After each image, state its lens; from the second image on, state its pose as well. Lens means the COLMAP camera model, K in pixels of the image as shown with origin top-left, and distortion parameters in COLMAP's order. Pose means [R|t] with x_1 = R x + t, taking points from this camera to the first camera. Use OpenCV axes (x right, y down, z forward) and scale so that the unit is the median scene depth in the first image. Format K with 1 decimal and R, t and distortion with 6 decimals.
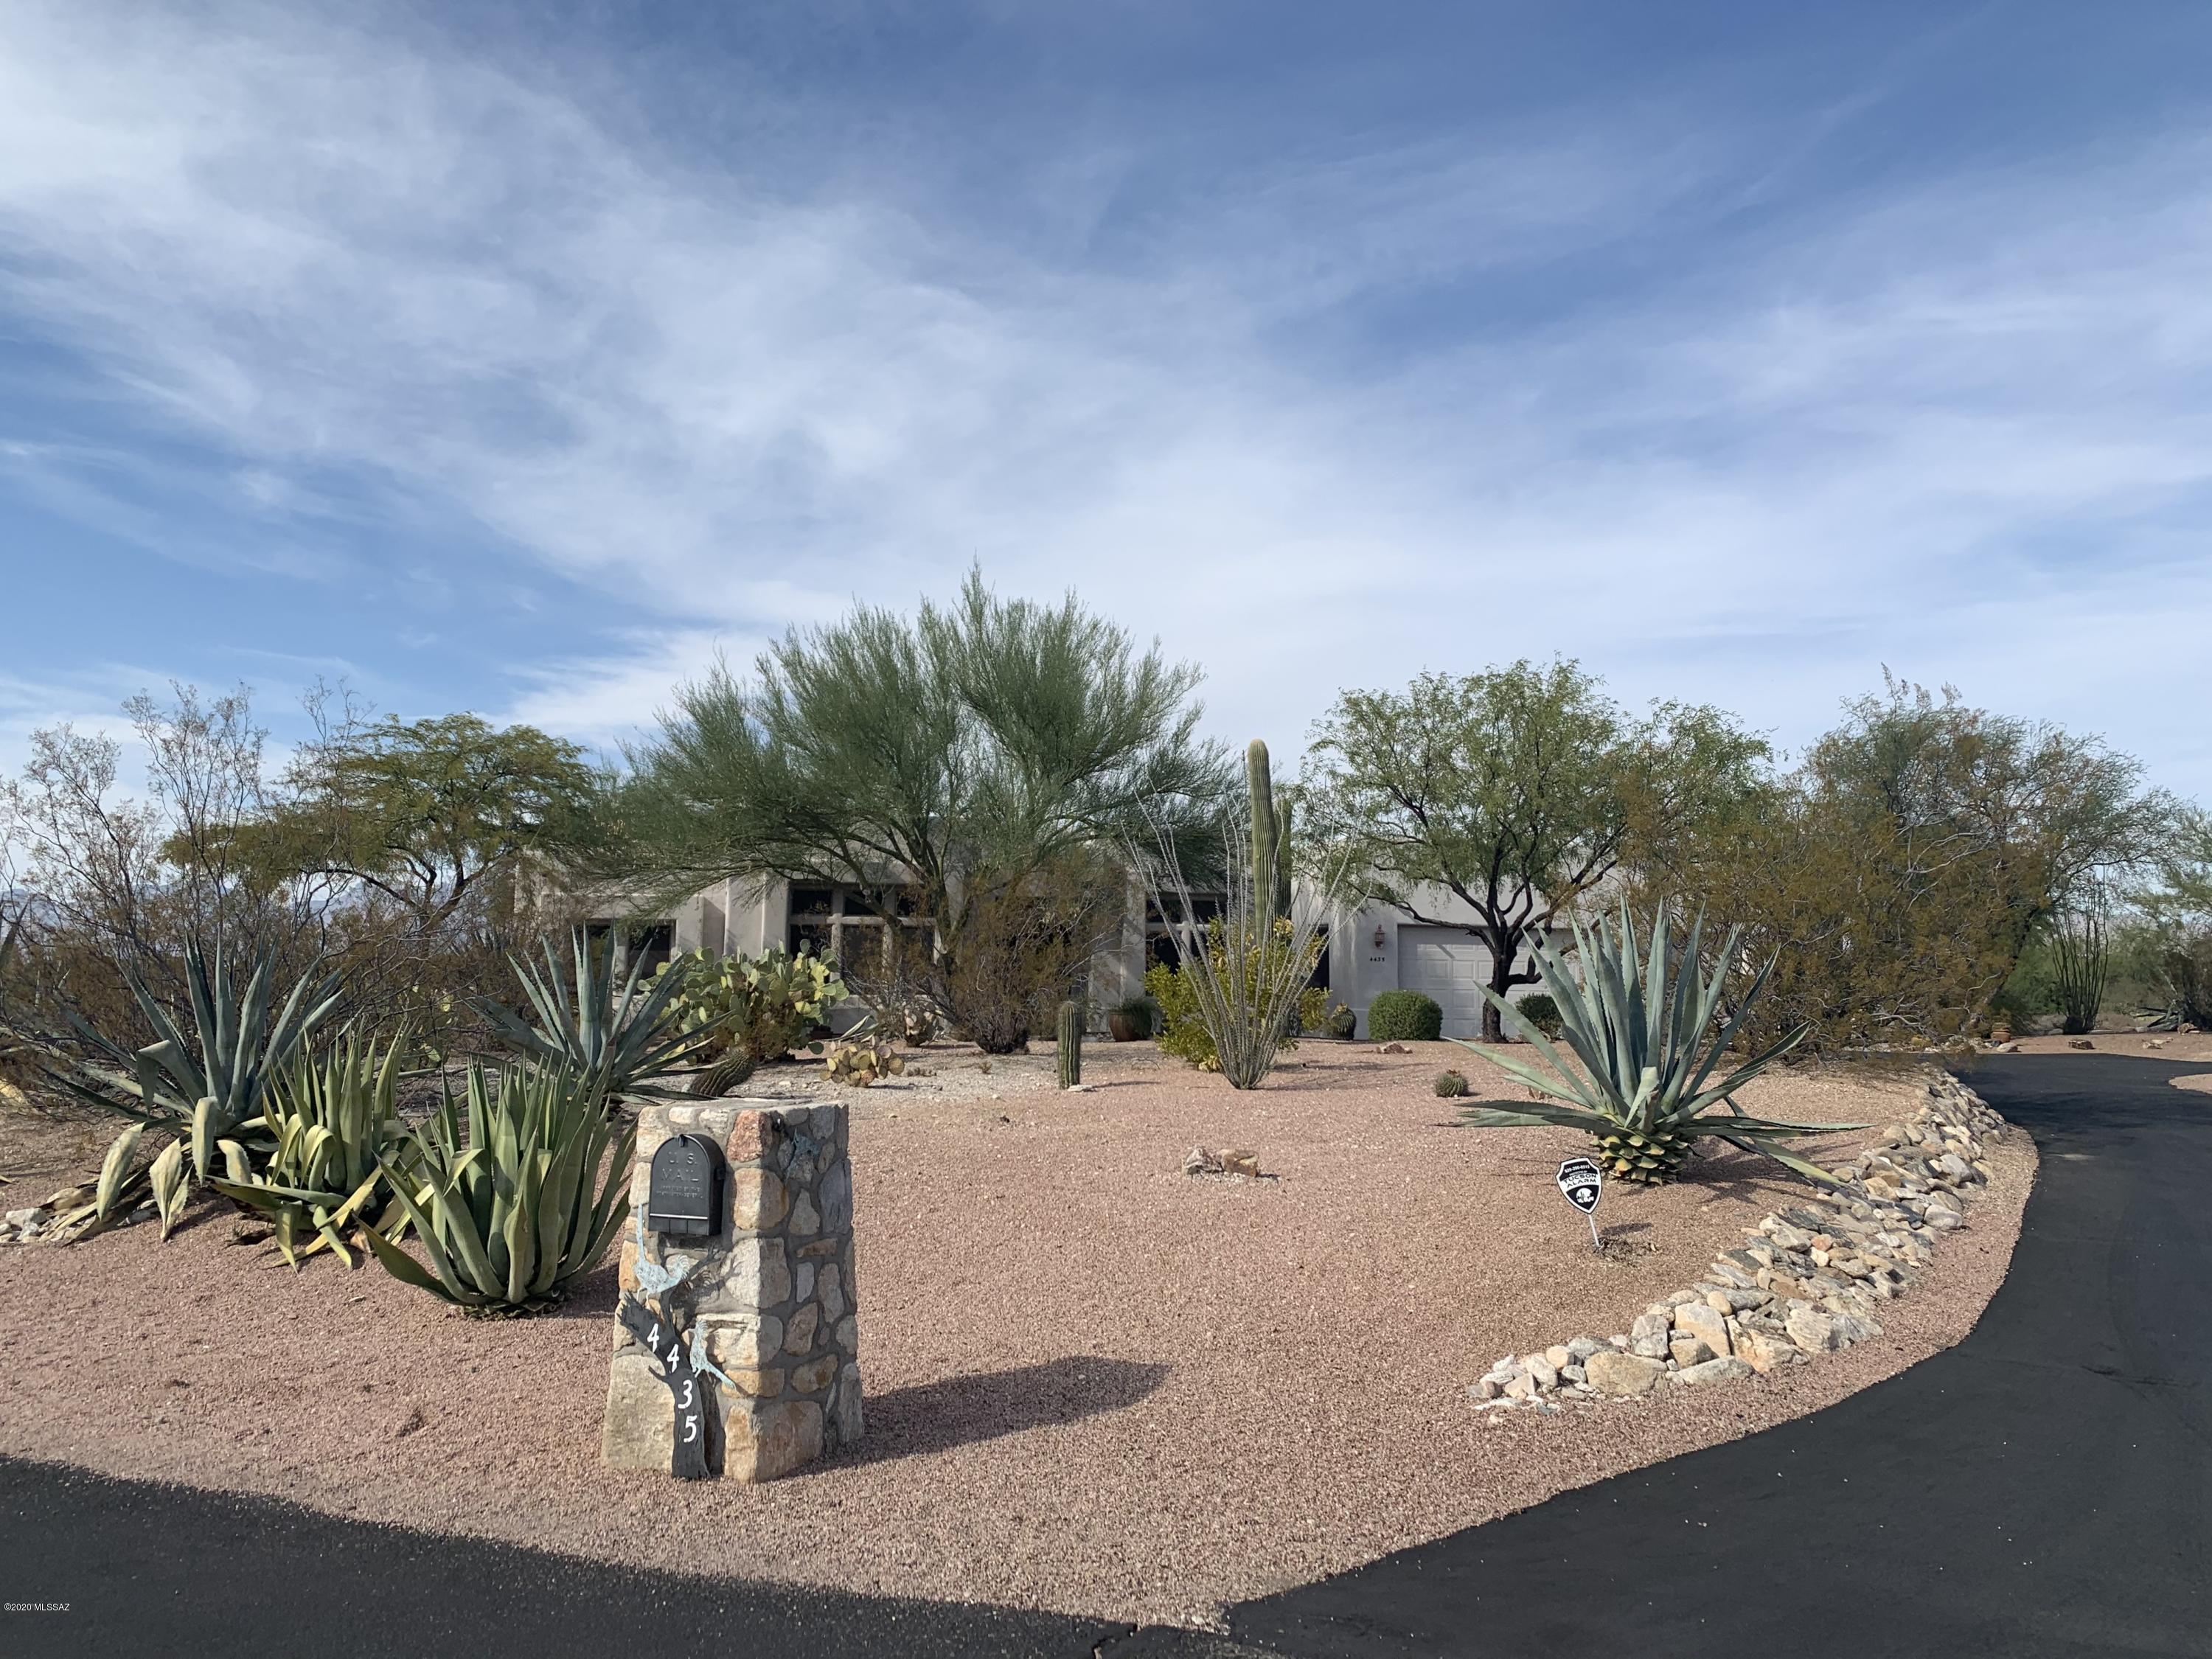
lens RADIAL K [[1665.8, 0, 1106.0], [0, 1665.8, 829.5], [0, 0, 1]] dist [-0.070571, -0.001164]
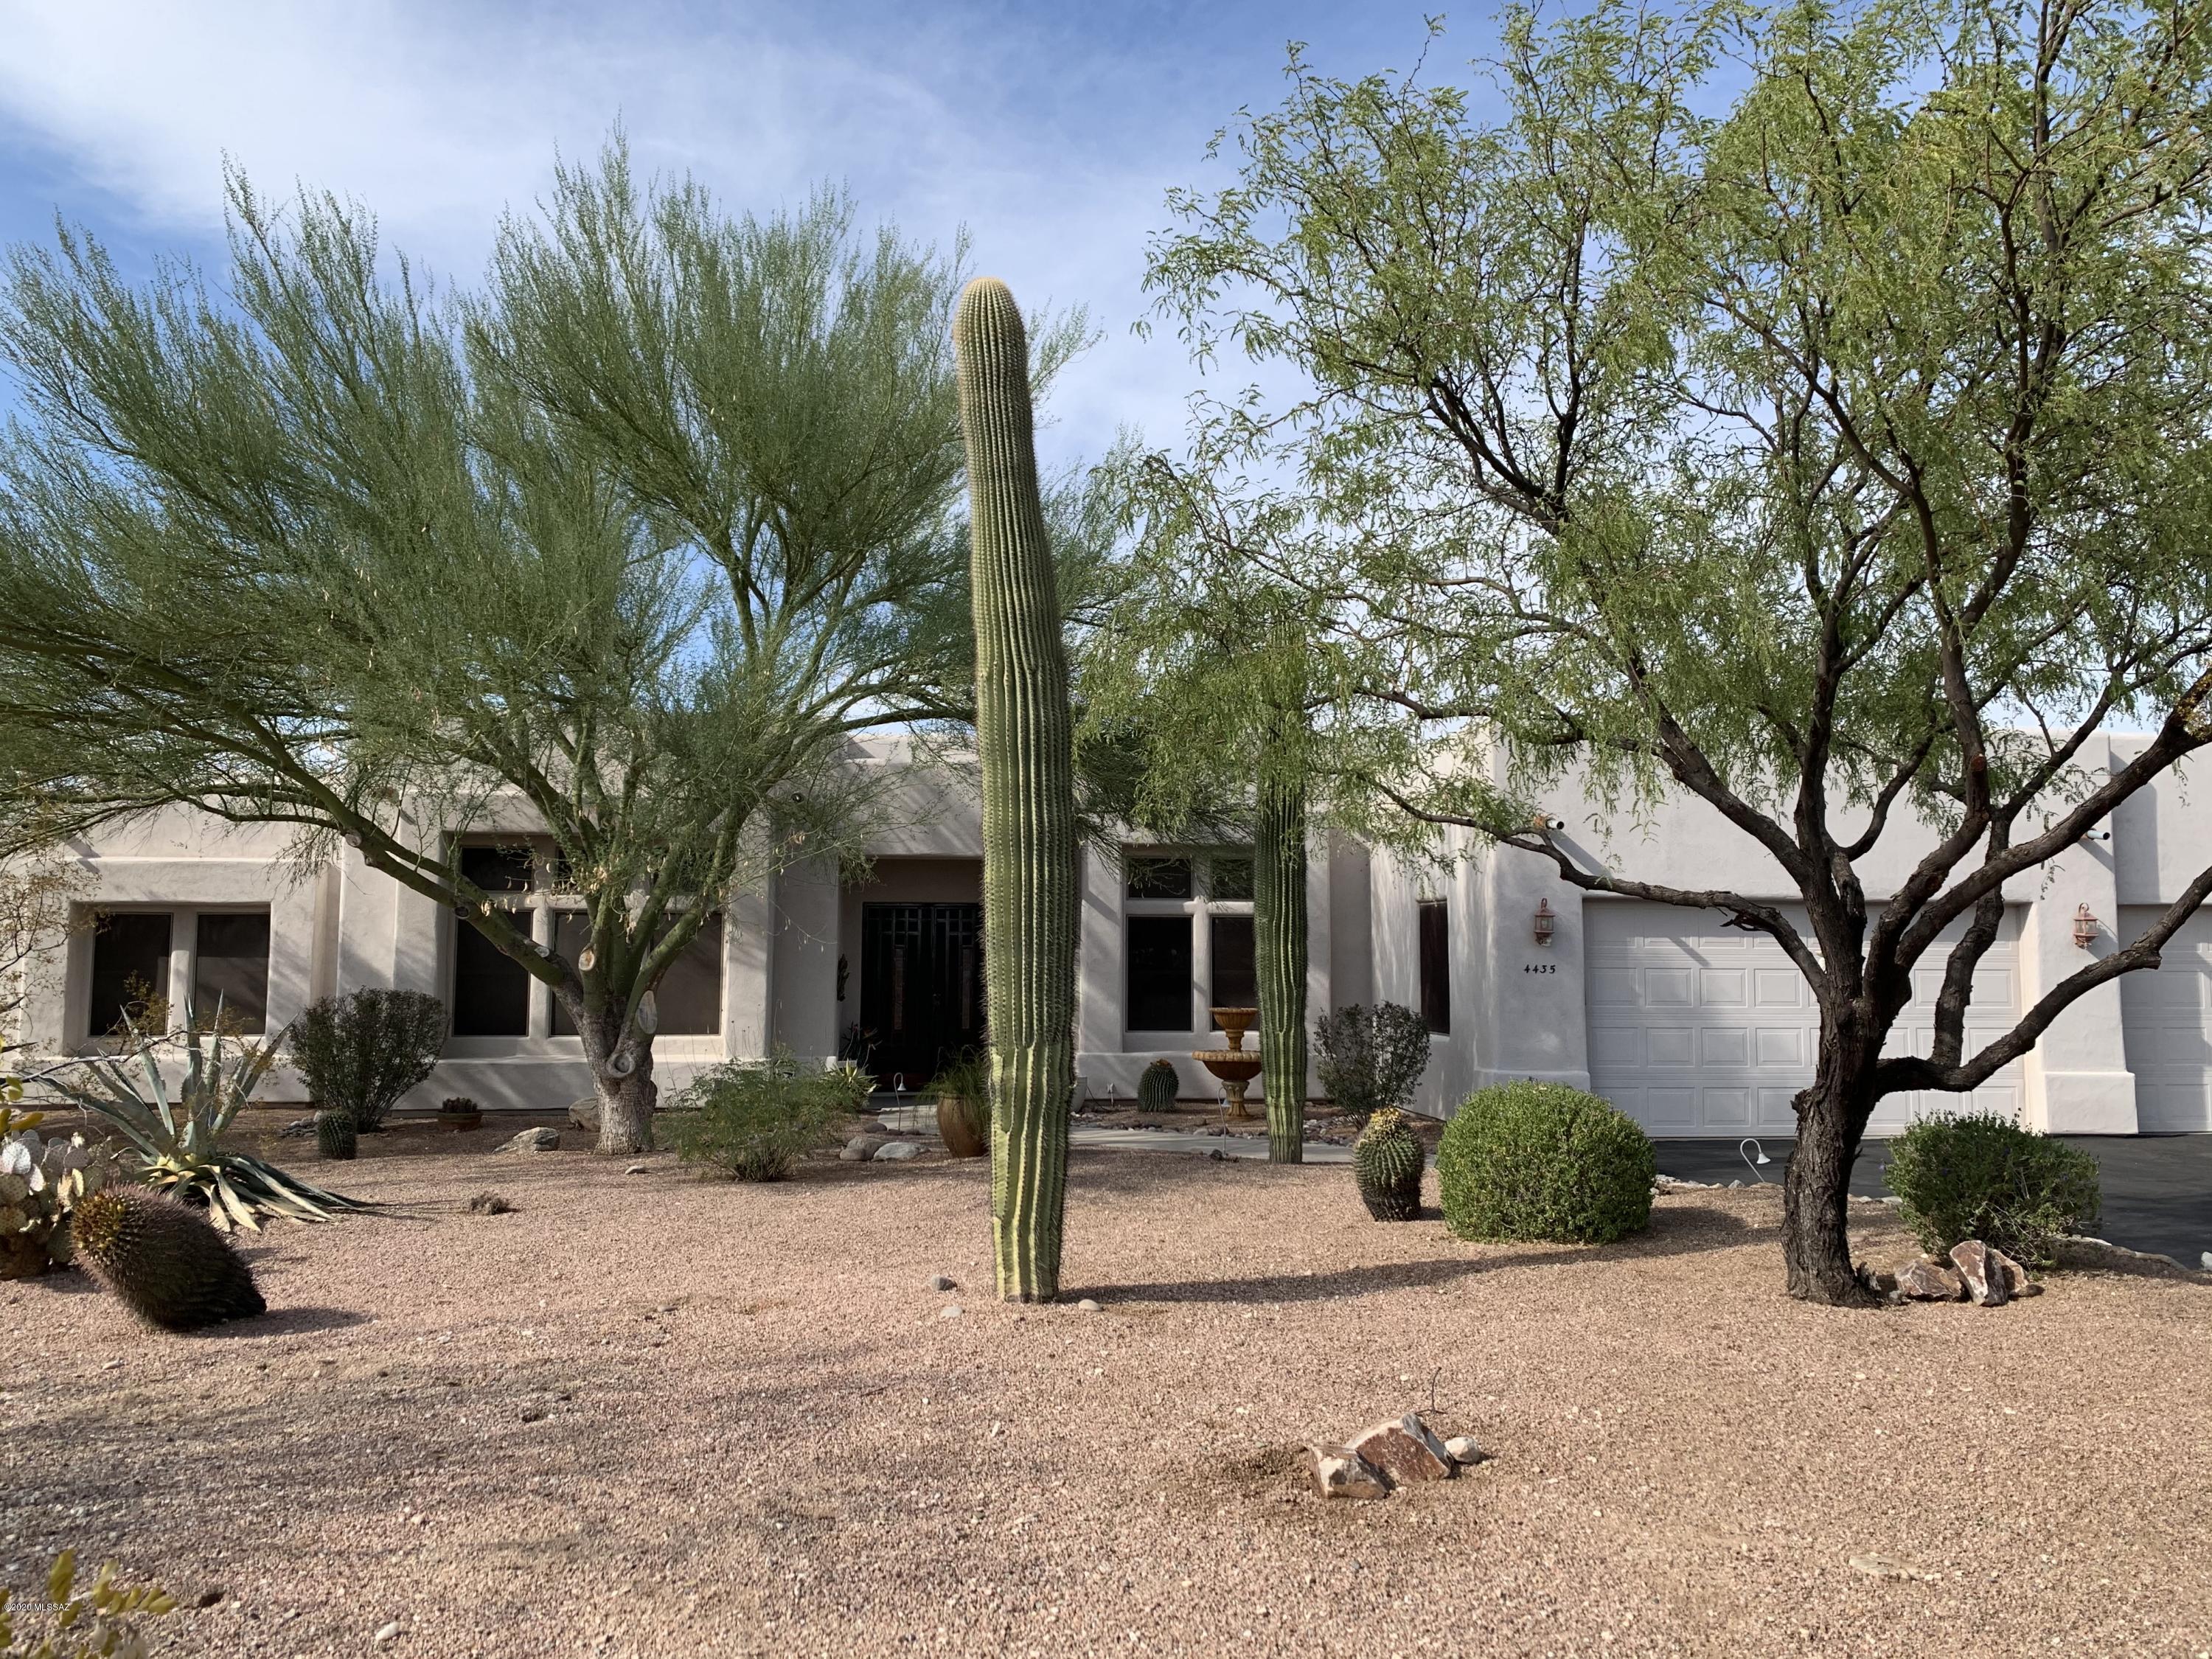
lens RADIAL K [[1665.8, 0, 1106.0], [0, 1665.8, 829.5], [0, 0, 1]] dist [-0.070571, -0.001164]
pose [[0.988569, -0.018525, -0.149628, 0.147407], [0.020667, 0.999705, 0.012775, 0.038346], [0.149348, -0.015721, 0.988660, 0.672178]]
